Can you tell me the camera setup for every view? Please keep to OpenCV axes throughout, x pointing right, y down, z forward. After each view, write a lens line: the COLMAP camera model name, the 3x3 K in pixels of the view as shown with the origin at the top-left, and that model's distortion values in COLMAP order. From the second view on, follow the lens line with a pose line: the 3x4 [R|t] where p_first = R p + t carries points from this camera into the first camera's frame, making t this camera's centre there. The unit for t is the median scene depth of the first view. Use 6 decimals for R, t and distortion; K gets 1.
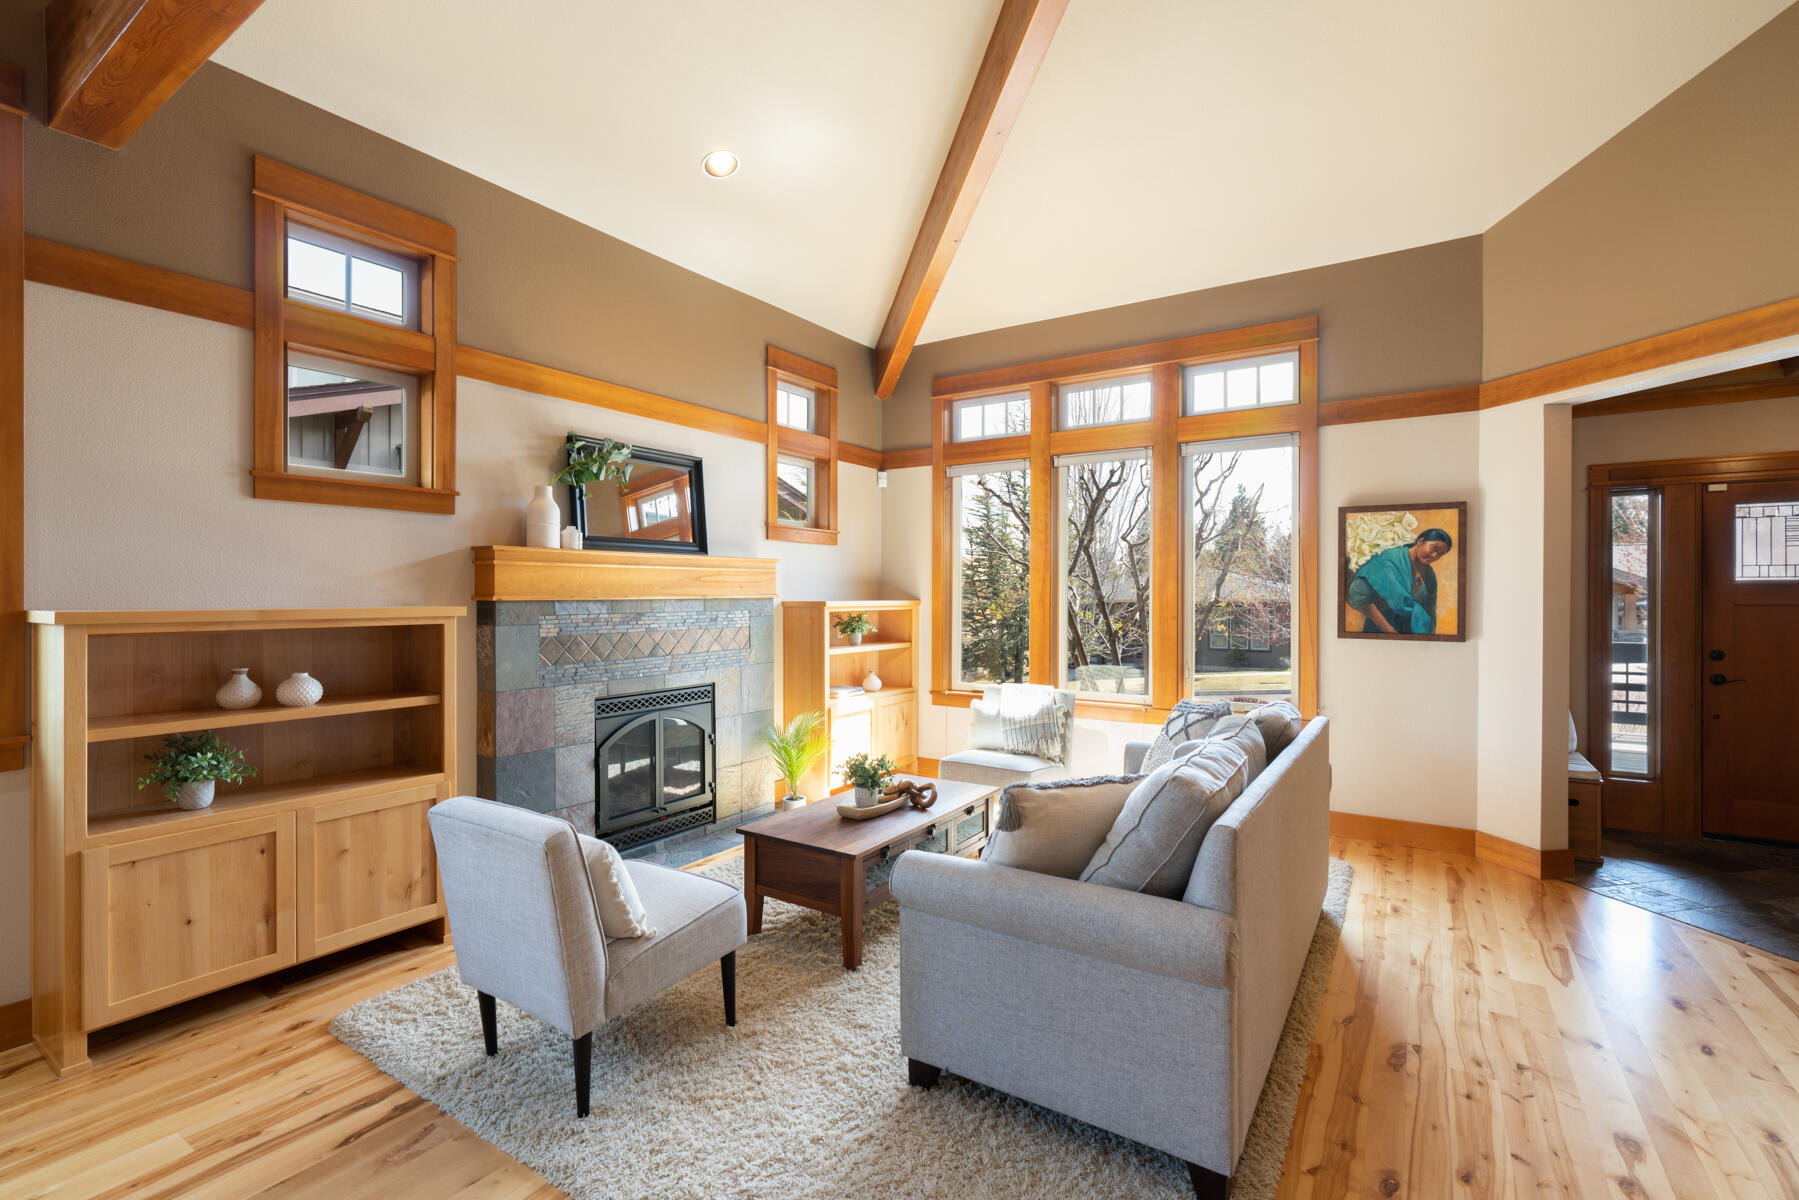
lens RADIAL K [[802.1, 0, 897.8], [0, 802.1, 595.4], [0, 0, 1]] dist [-0.015543, 0.006598]
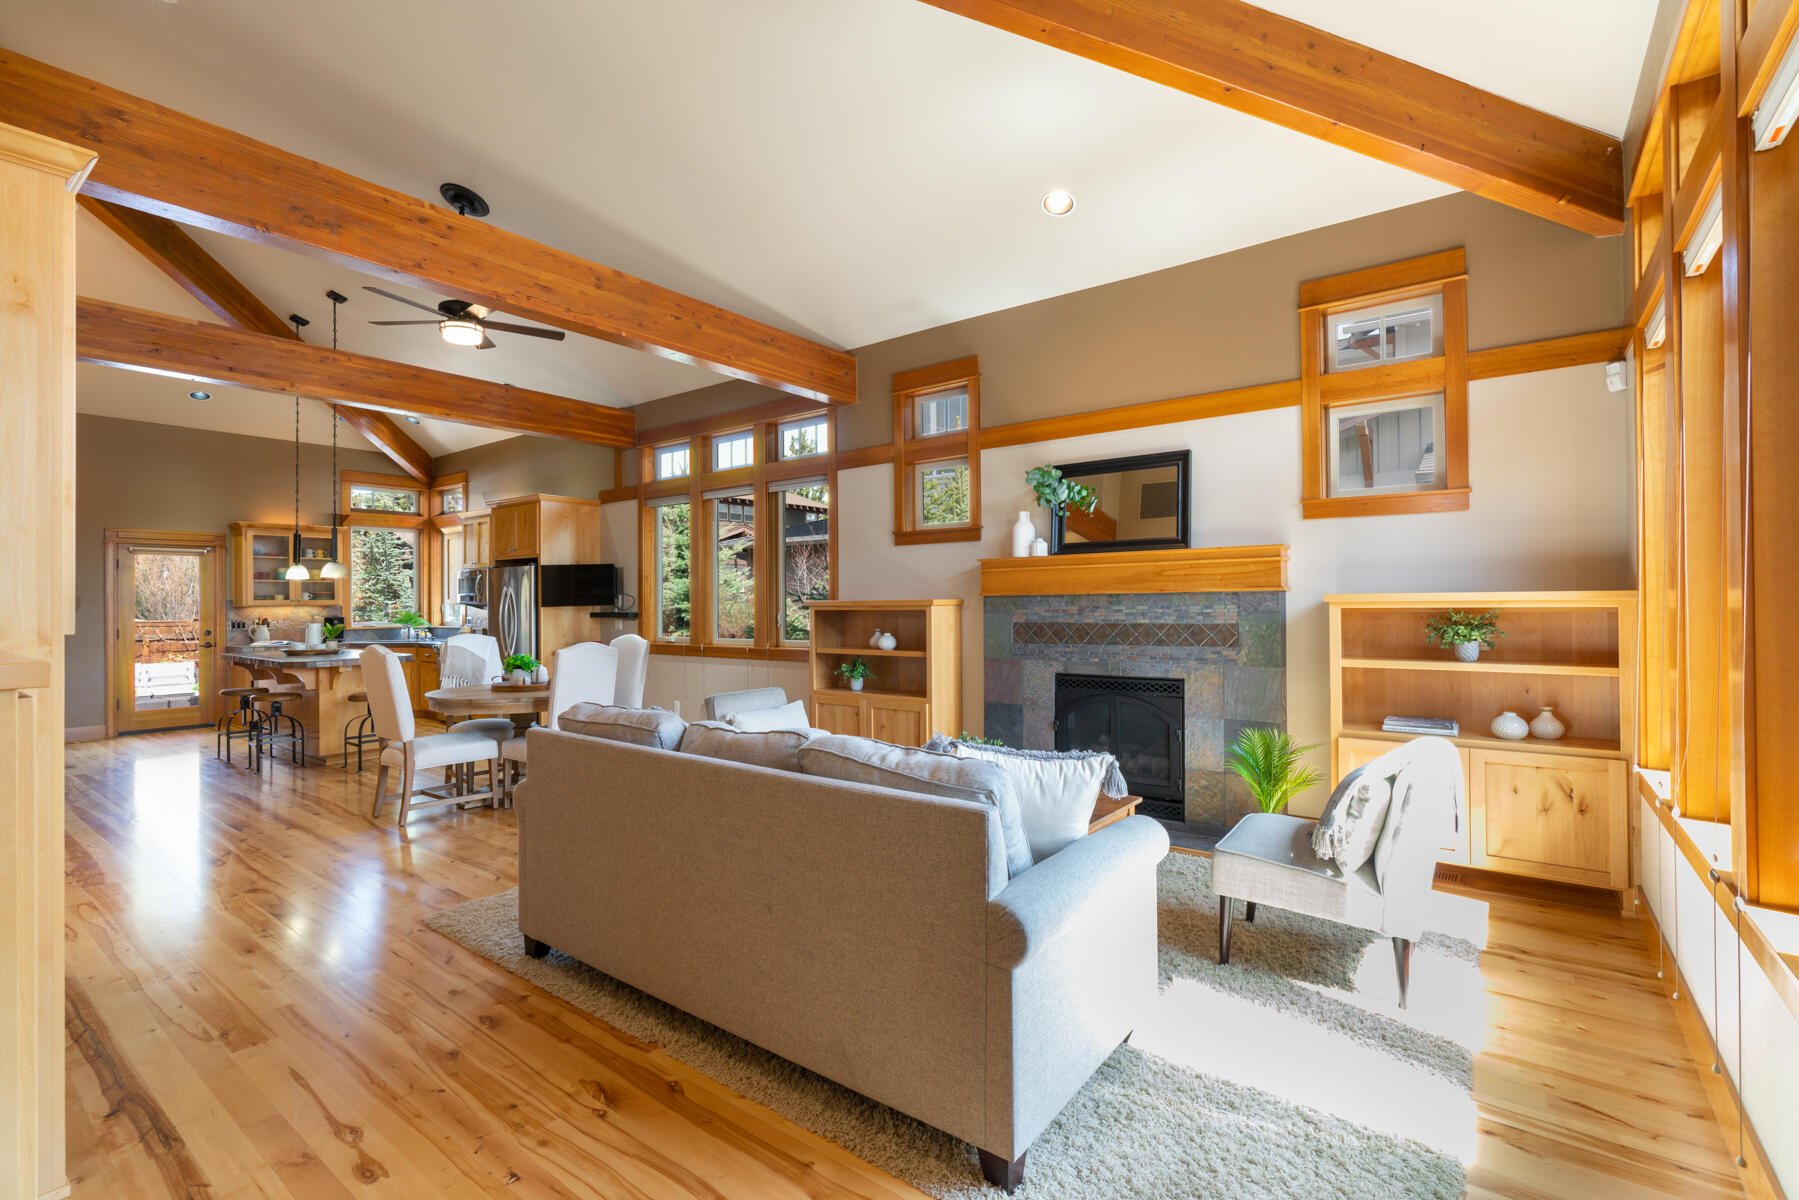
lens RADIAL K [[811.1, 0, 898.2], [0, 811.1, 595.7], [0, 0, 1]] dist [-0.015242, 0.007644]
pose [[-0.070757, -0.009458, -0.997449, 0.818423], [0.007264, 0.999924, -0.009997, 0.015651], [0.997467, -0.007953, -0.070683, 0.759010]]
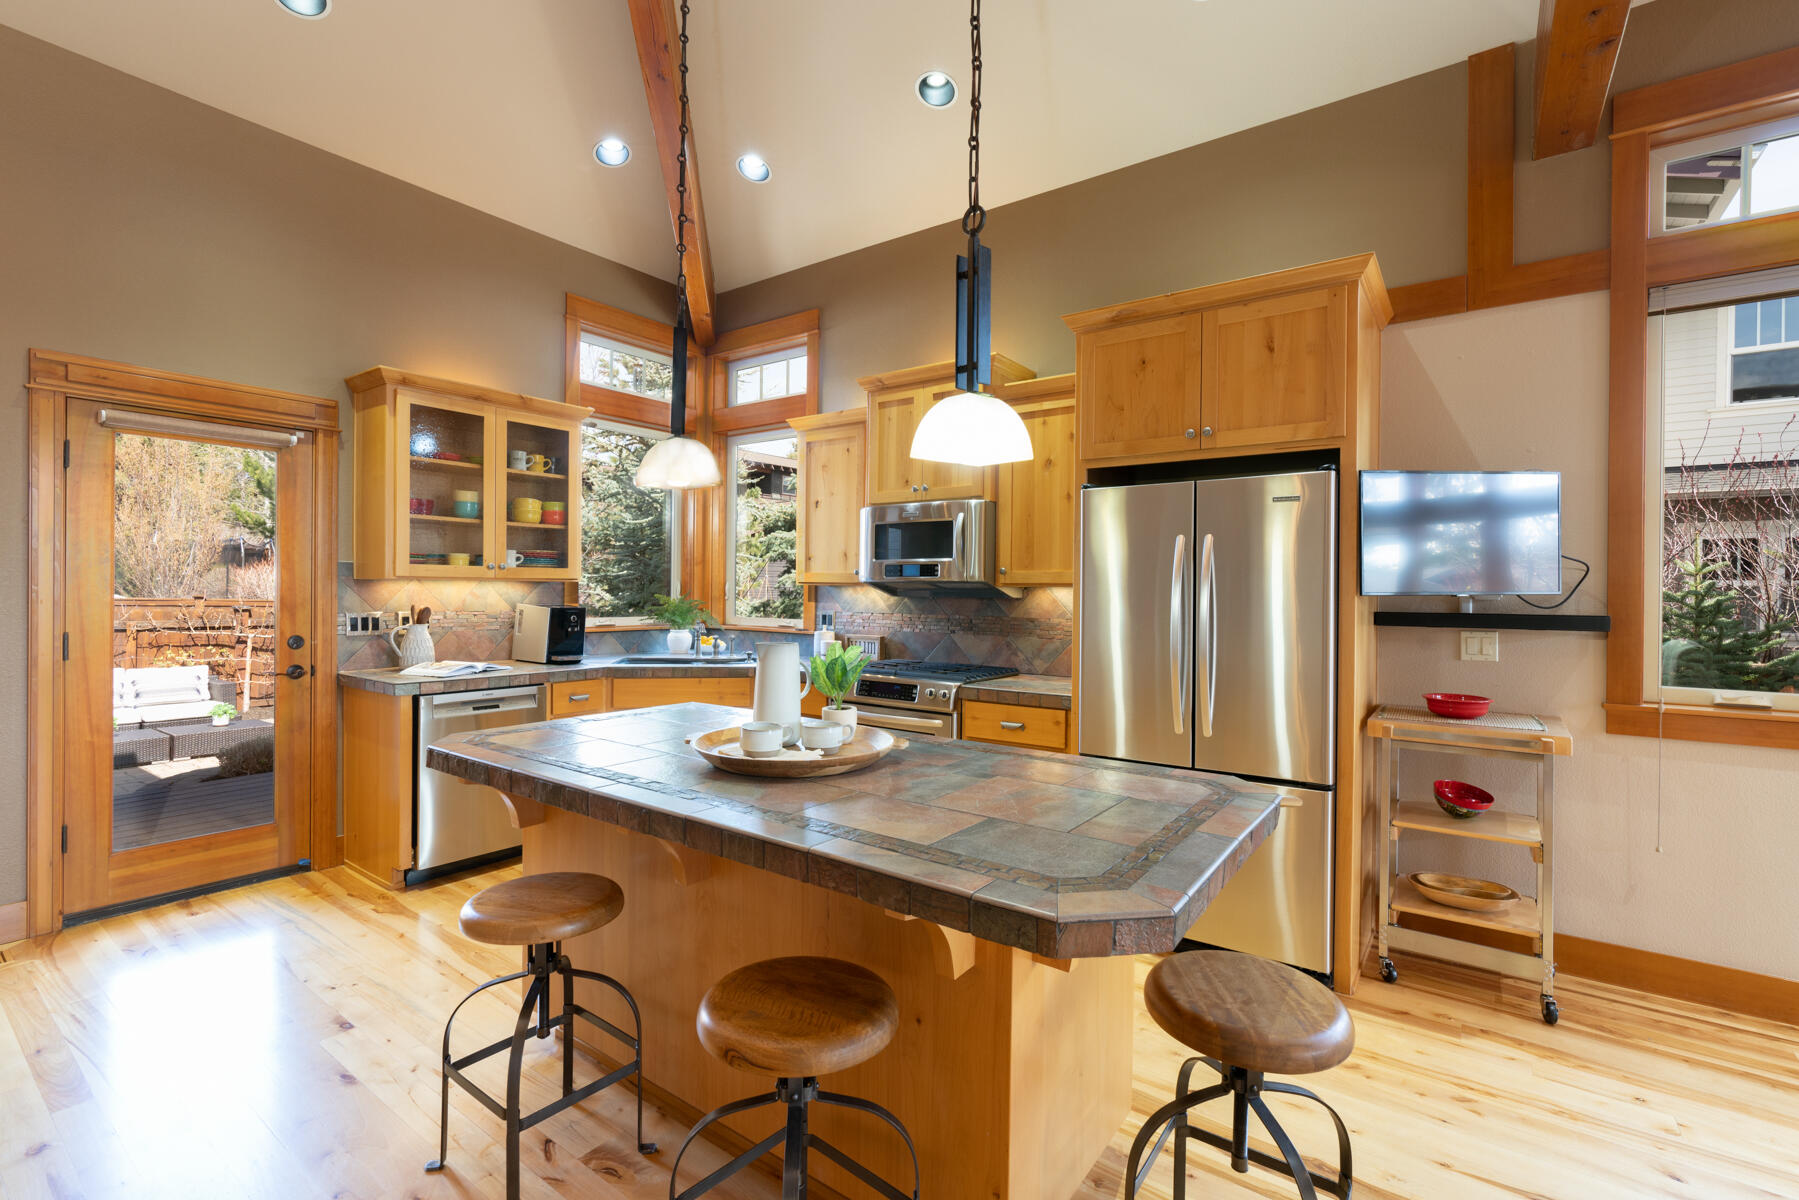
lens RADIAL K [[802.1, 0, 897.8], [0, 802.1, 595.4], [0, 0, 1]] dist [-0.015543, 0.006598]
pose [[-0.051909, 0.001584, -0.998651, -0.292351], [-0.012170, 0.999923, 0.002219, 0.019394], [0.998578, 0.012269, -0.051886, -0.452885]]
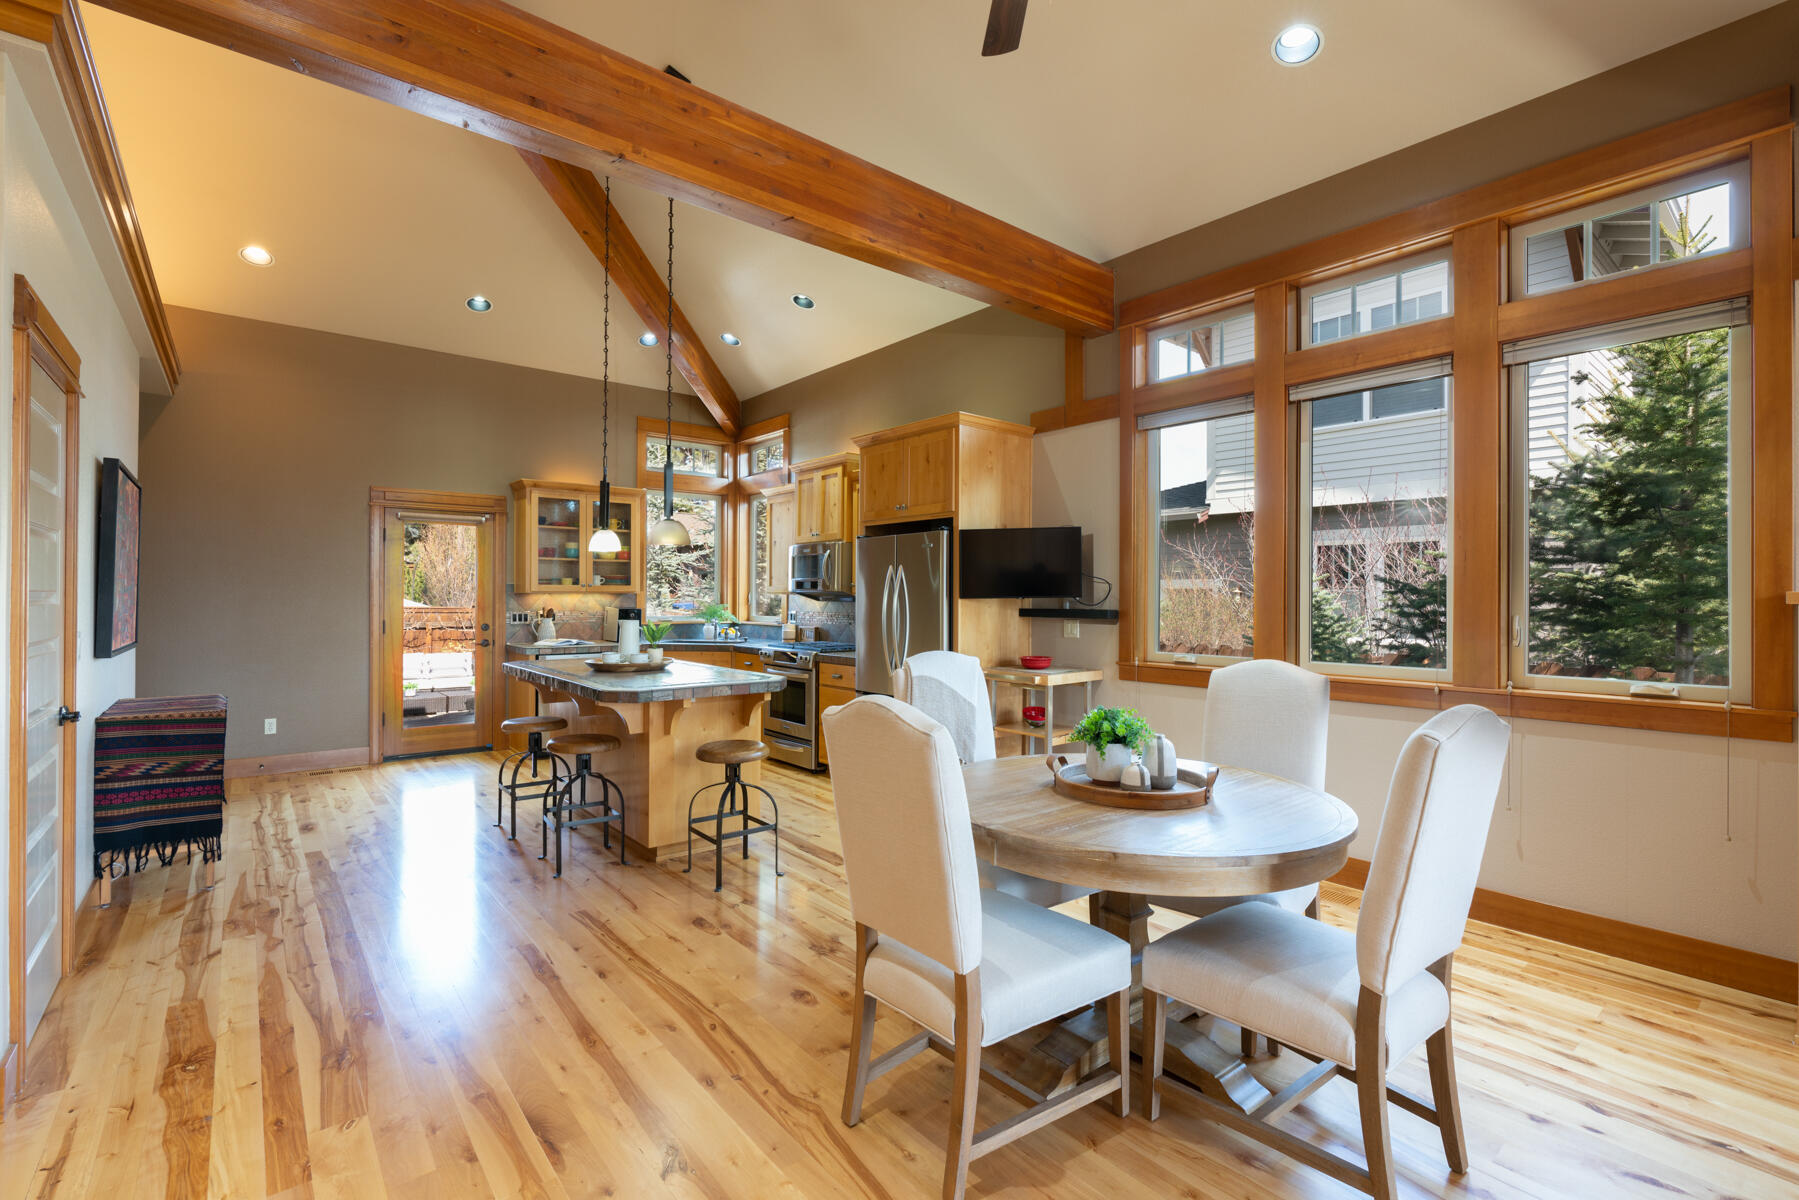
lens RADIAL K [[802.1, 0, 897.8], [0, 802.1, 595.4], [0, 0, 1]] dist [-0.015543, 0.006598]
pose [[-0.296560, -0.005860, -0.954996, 0.148175], [-0.006287, 0.999971, -0.004183, 0.017396], [0.954994, 0.004763, -0.296588, 0.091707]]
